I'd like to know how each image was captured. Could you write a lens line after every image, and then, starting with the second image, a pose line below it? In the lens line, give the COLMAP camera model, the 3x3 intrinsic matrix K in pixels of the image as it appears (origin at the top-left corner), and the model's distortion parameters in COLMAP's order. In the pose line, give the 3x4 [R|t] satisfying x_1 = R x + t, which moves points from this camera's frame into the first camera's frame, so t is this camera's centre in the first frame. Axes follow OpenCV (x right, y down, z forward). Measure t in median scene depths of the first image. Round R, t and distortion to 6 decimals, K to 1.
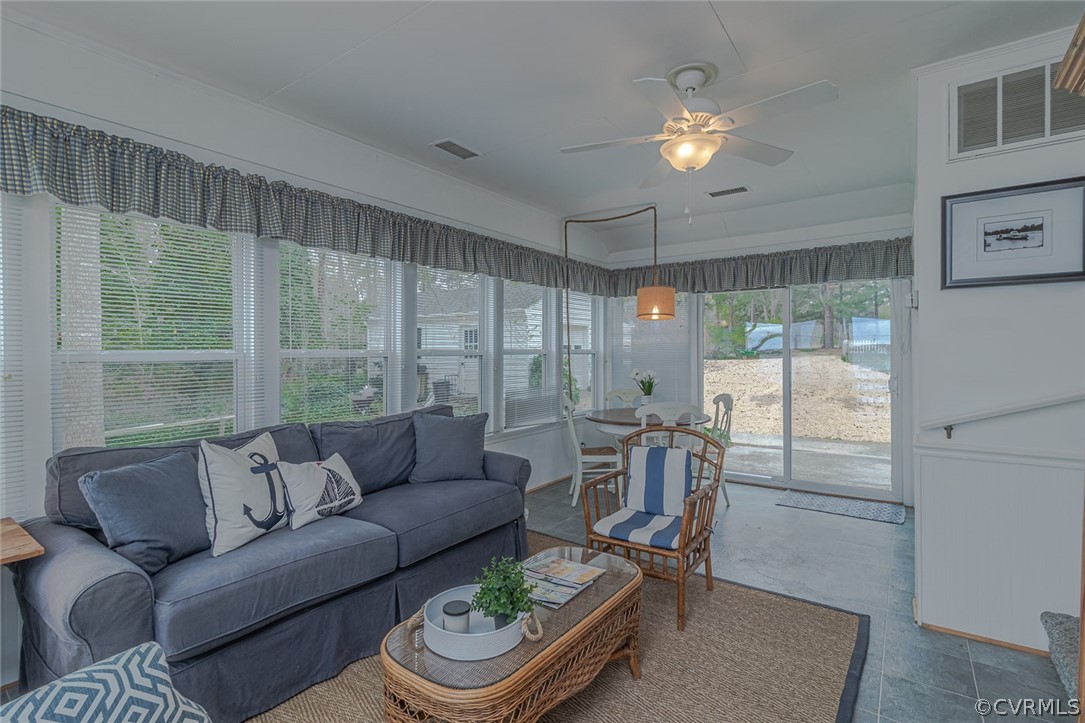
lens RADIAL K [[506.1, 0, 545.6], [0, 506.1, 358.7], [0, 0, 1]] dist [0.001924, 0.000873]
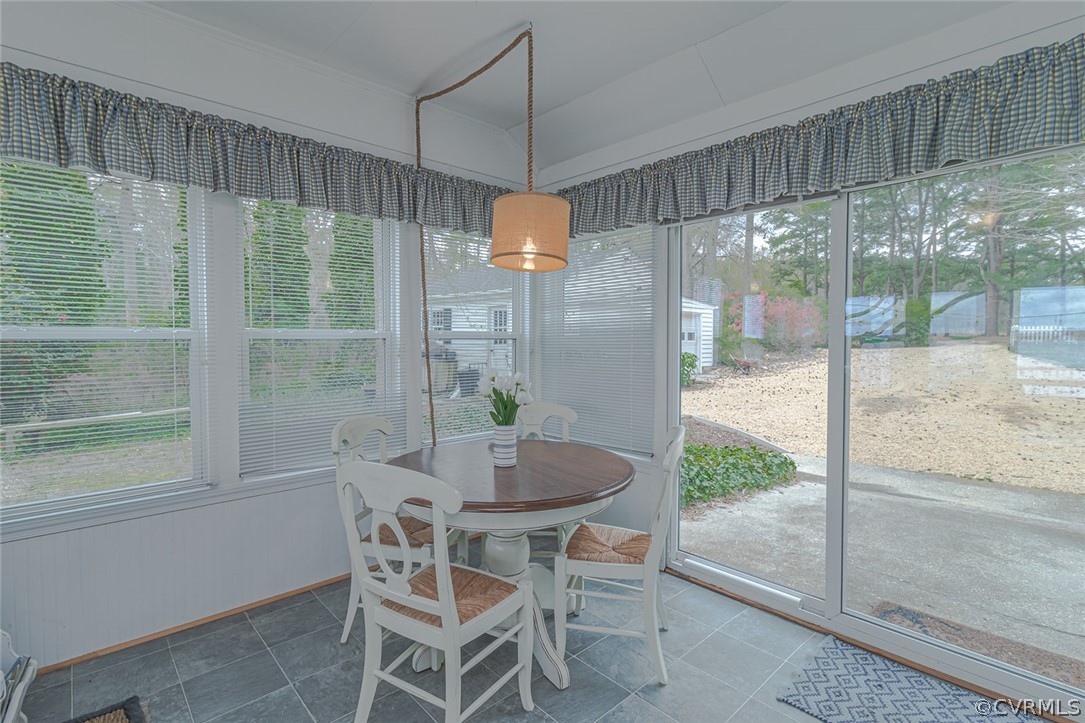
lens RADIAL K [[522.5, 0, 539.7], [0, 522.5, 357.5], [0, 0, 1]] dist [0.003344, 0.001162]
pose [[0.979370, 0.014744, -0.201537, 0.290752], [-0.009625, 0.999606, 0.026355, -0.005502], [0.201847, -0.023871, 0.979126, 0.455789]]
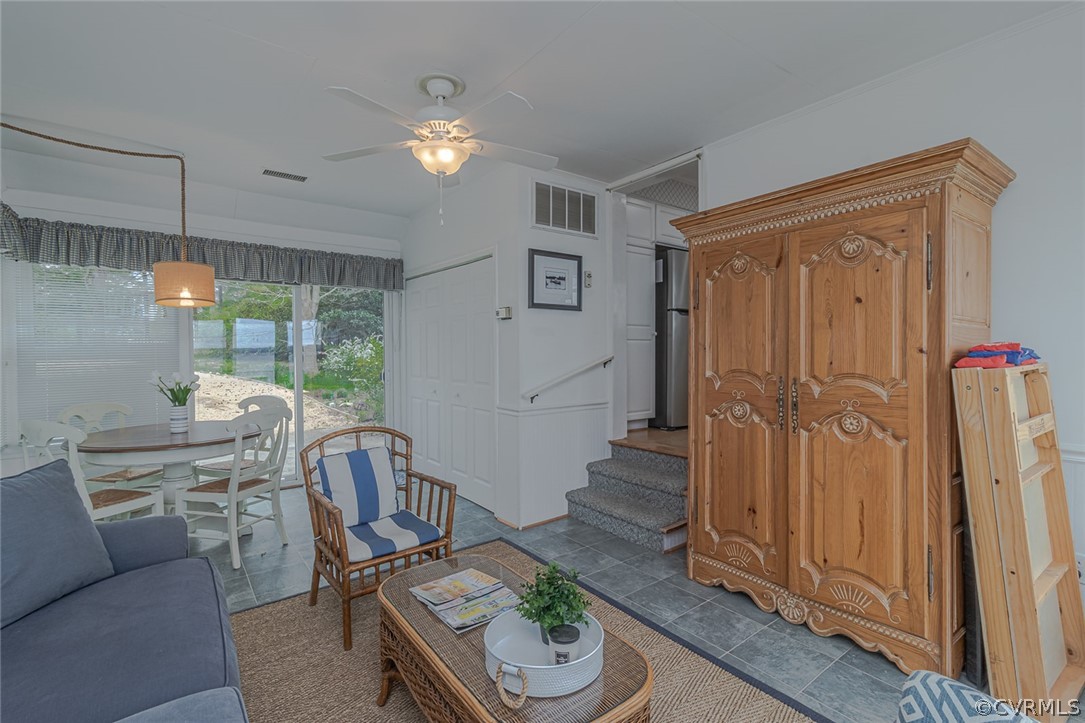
lens RADIAL K [[506.1, 0, 545.6], [0, 506.1, 358.7], [0, 0, 1]] dist [0.001924, 0.000873]
pose [[0.286433, -0.011120, 0.958036, -0.321553], [0.015059, 0.999861, 0.007103, 0.003830], [-0.957982, 0.012393, 0.286560, 0.236685]]
